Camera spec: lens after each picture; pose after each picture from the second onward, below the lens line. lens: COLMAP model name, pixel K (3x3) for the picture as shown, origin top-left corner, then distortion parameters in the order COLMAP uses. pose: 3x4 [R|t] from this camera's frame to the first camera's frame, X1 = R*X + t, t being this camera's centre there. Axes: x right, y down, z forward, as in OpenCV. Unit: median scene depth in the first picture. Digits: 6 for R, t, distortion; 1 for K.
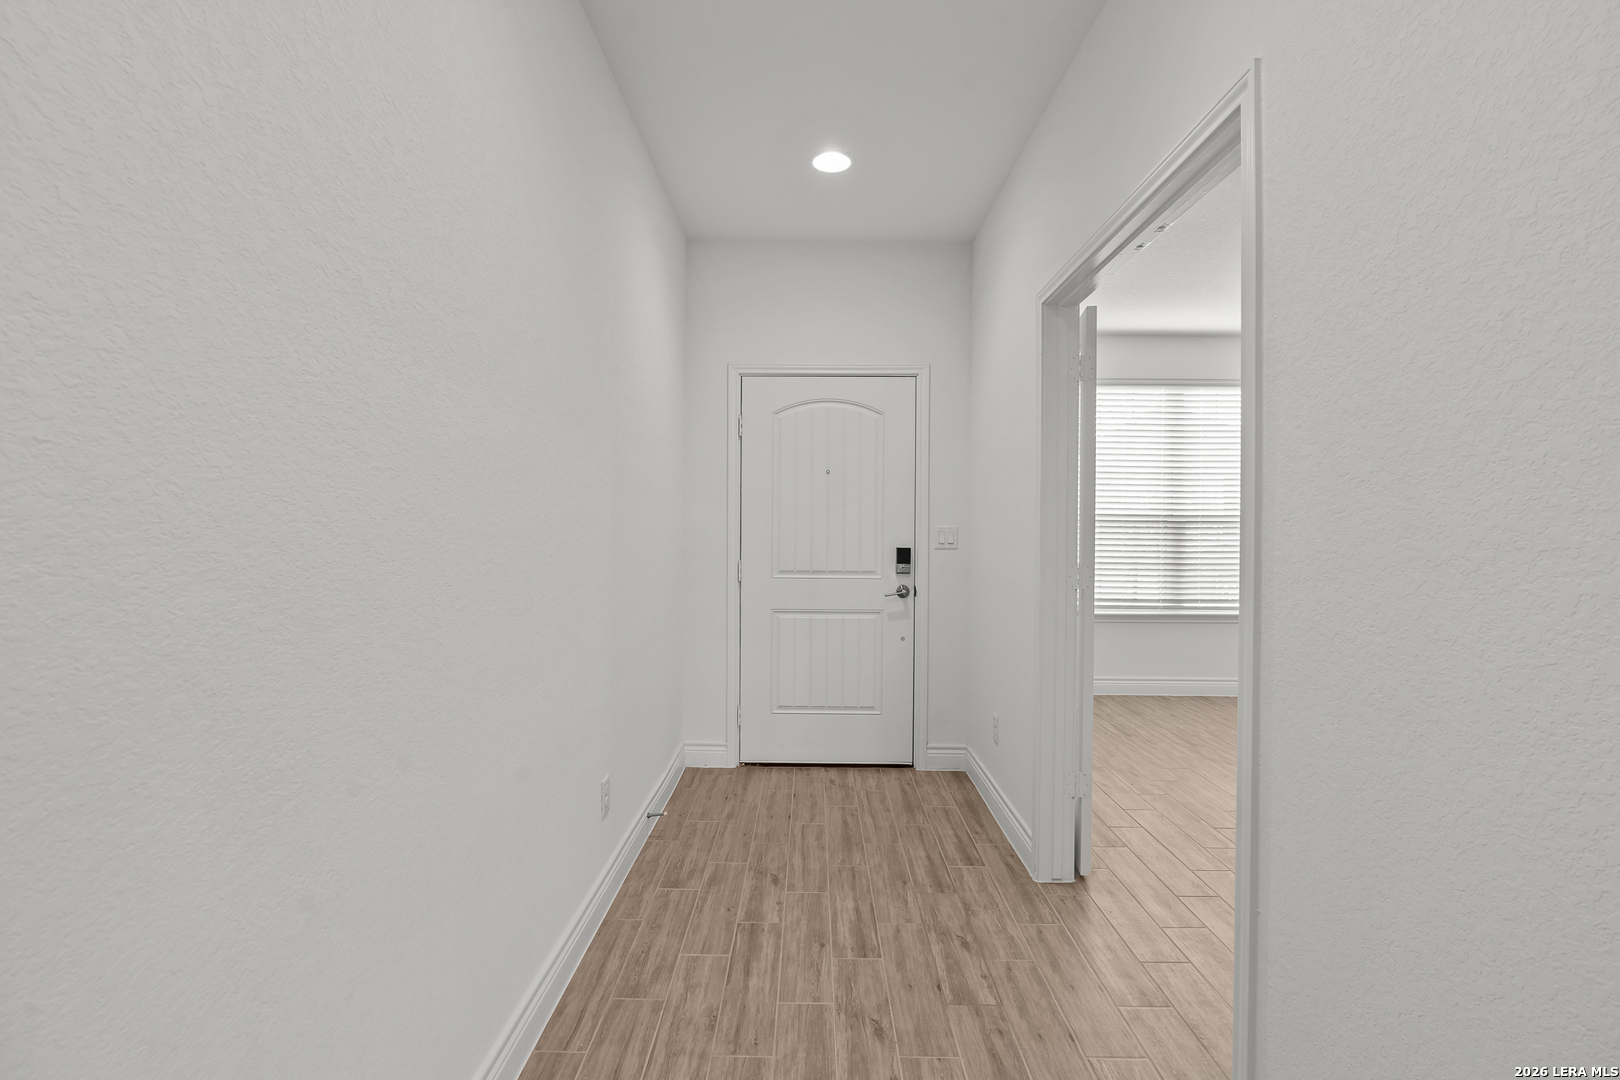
lens RADIAL K [[747.8, 0, 810.4], [0, 747.8, 533.0], [0, 0, 1]] dist [-0.013645, 0.004119]
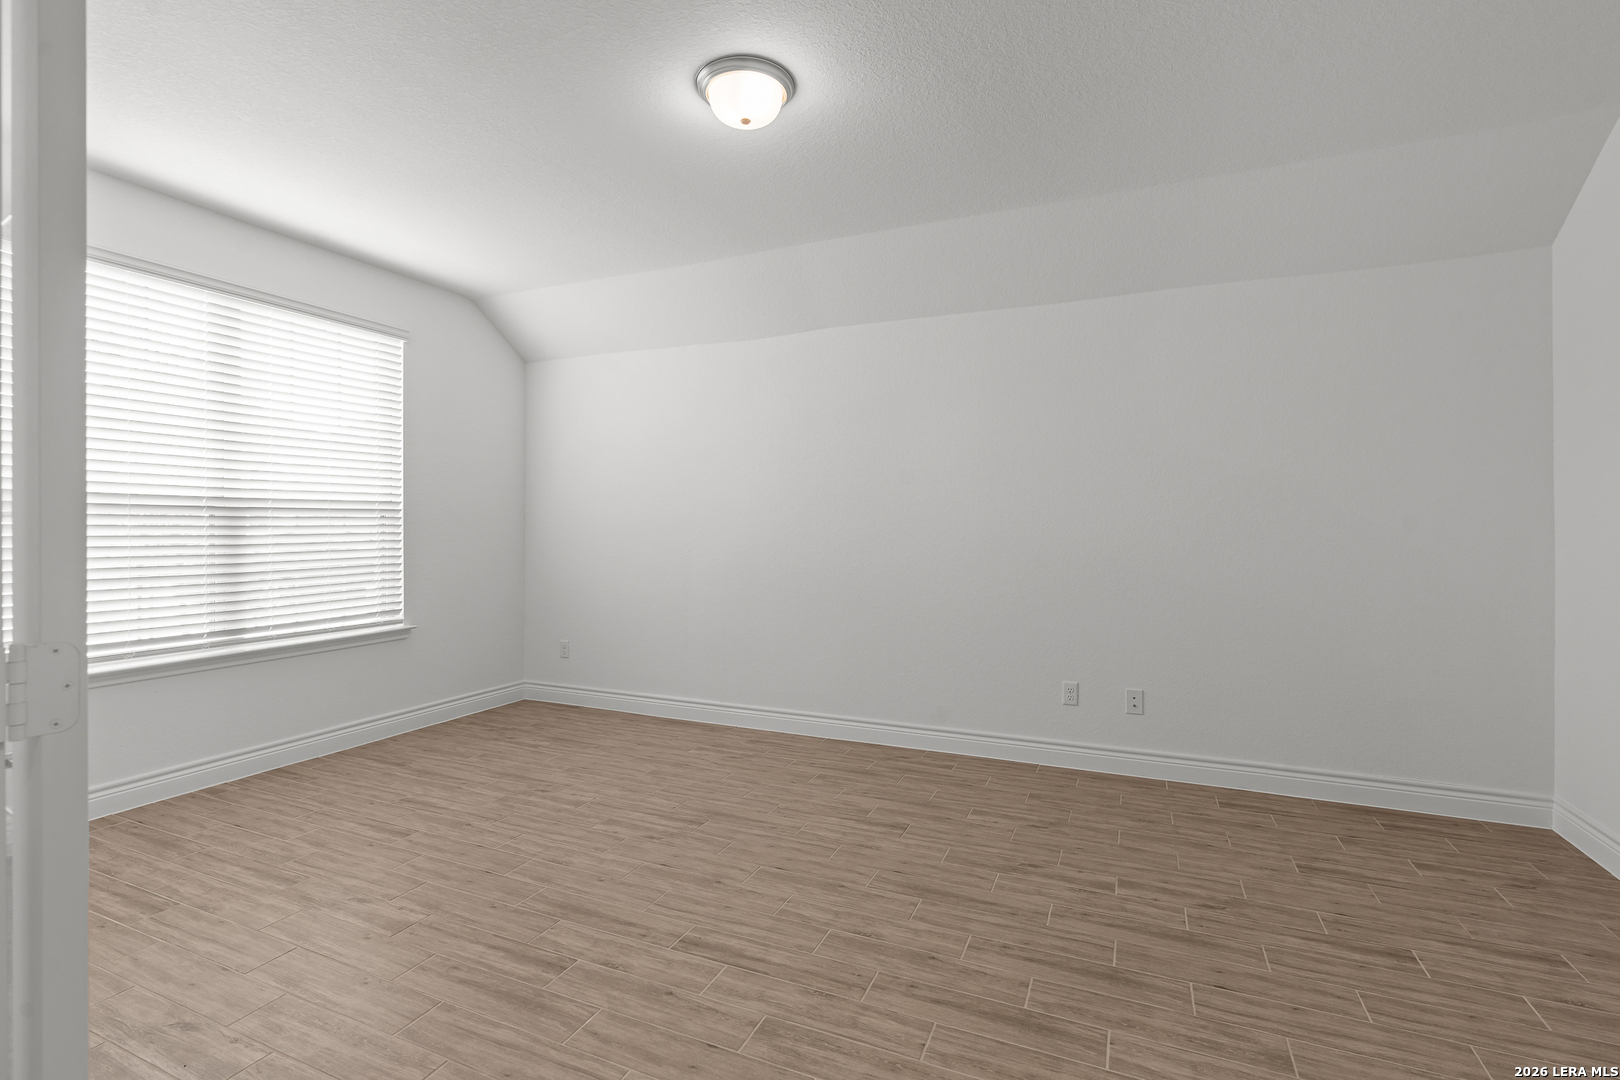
lens RADIAL K [[747.8, 0, 809.2], [0, 747.8, 527.9], [0, 0, 1]] dist [-0.013645, 0.004119]
pose [[0.402521, -0.003508, 0.915404, 0.125205], [0.003124, 0.999992, 0.002458, 0.002654], [-0.915405, 0.001870, 0.402529, 0.342117]]
